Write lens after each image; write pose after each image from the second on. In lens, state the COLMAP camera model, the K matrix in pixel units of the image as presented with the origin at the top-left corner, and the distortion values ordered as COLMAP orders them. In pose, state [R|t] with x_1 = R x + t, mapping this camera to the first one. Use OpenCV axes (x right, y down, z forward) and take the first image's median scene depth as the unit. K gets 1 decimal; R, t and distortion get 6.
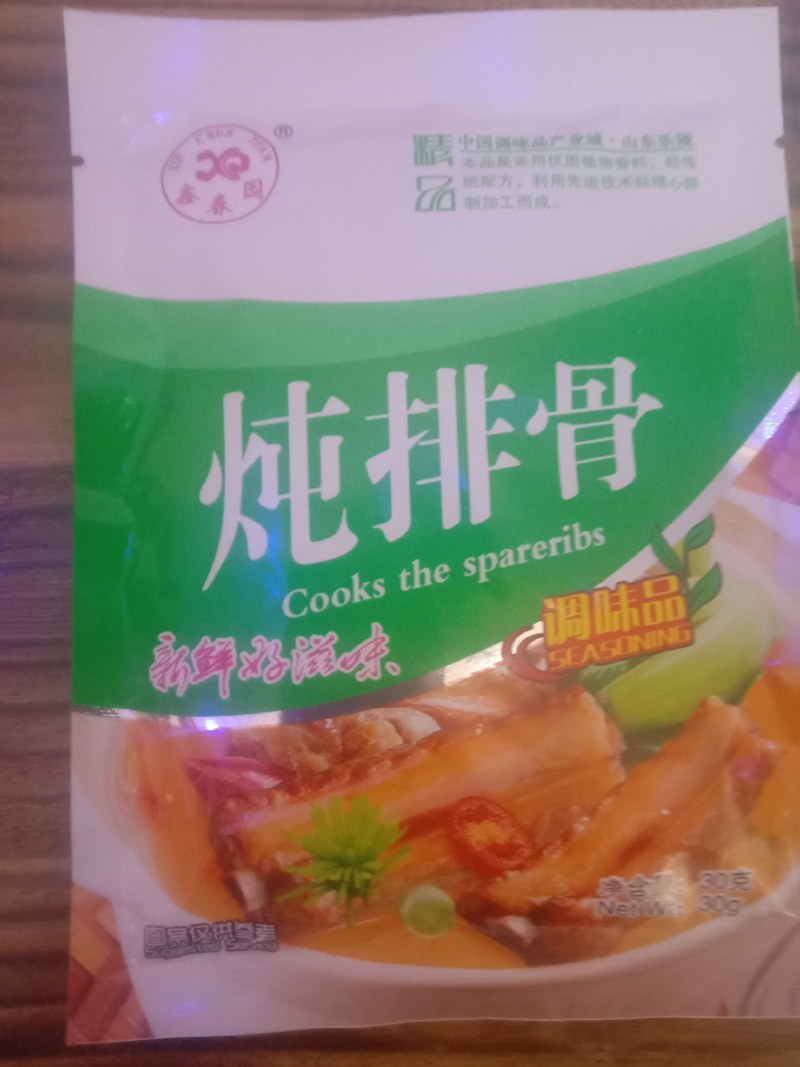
lens RADIAL K [[684.6, 0, 382.5], [0, 684.6, 535.9], [0, 0, 1]] dist [0.054727, 0.000777]
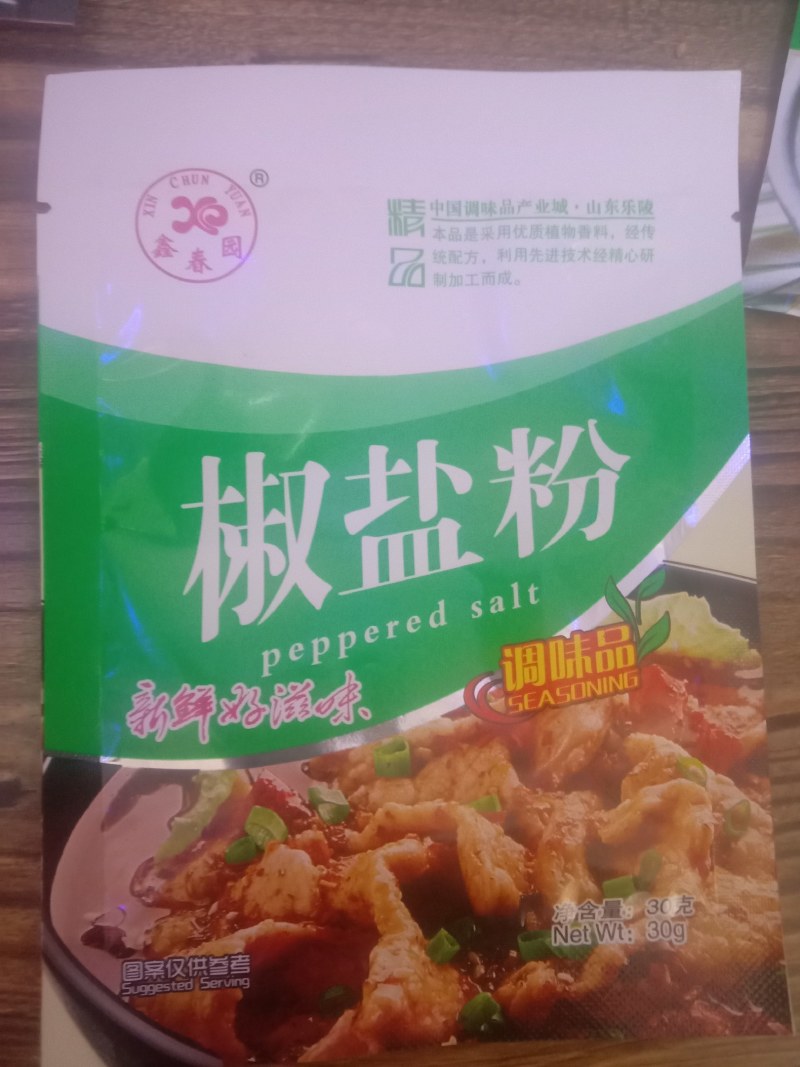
lens RADIAL K [[777.3, 0, 399.1], [0, 777.3, 548.9], [0, 0, 1]] dist [-0.001606, -0.003262]
pose [[0.998033, 0.007869, 0.062189, -0.008203], [-0.006208, 0.999620, -0.026865, -0.029423], [-0.062377, 0.026426, 0.997703, -0.207922]]
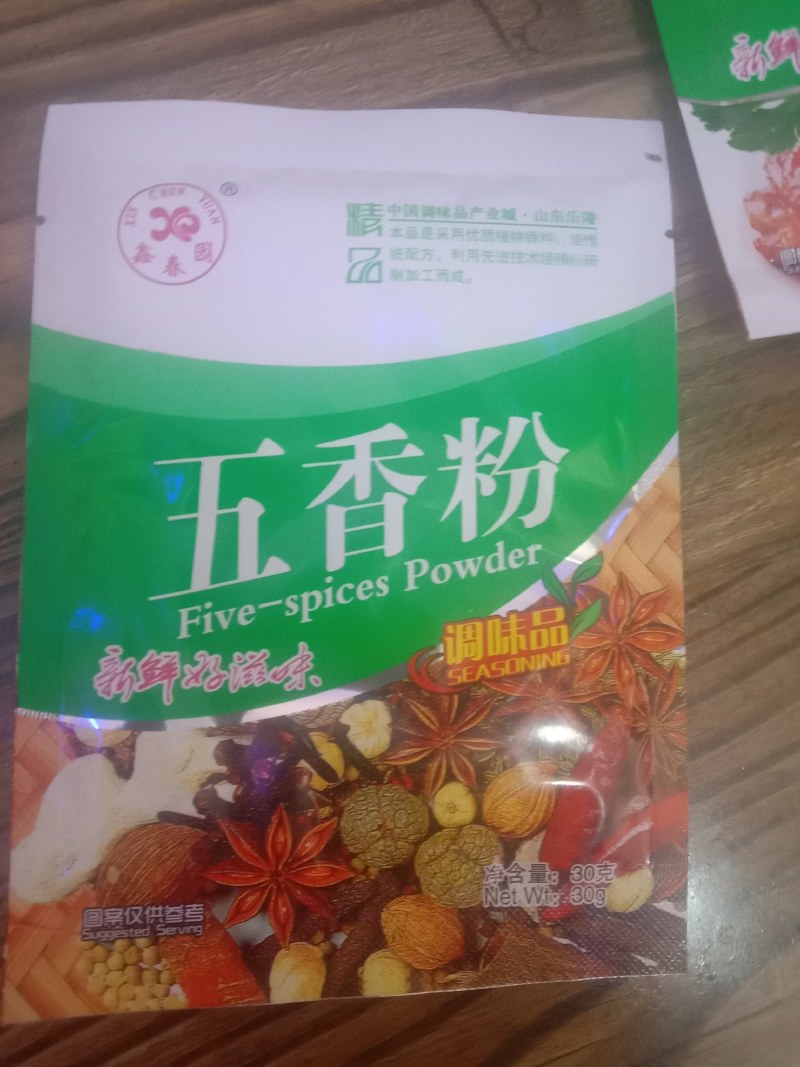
lens RADIAL K [[958.8, 0, 364.6], [0, 958.8, 534.7], [0, 0, 1]] dist [0.052906, -0.001886]
pose [[0.997114, 0.031411, 0.069116, -0.021405], [-0.032474, 0.999370, 0.014306, -0.080331], [-0.068623, -0.016509, 0.997506, -0.613507]]
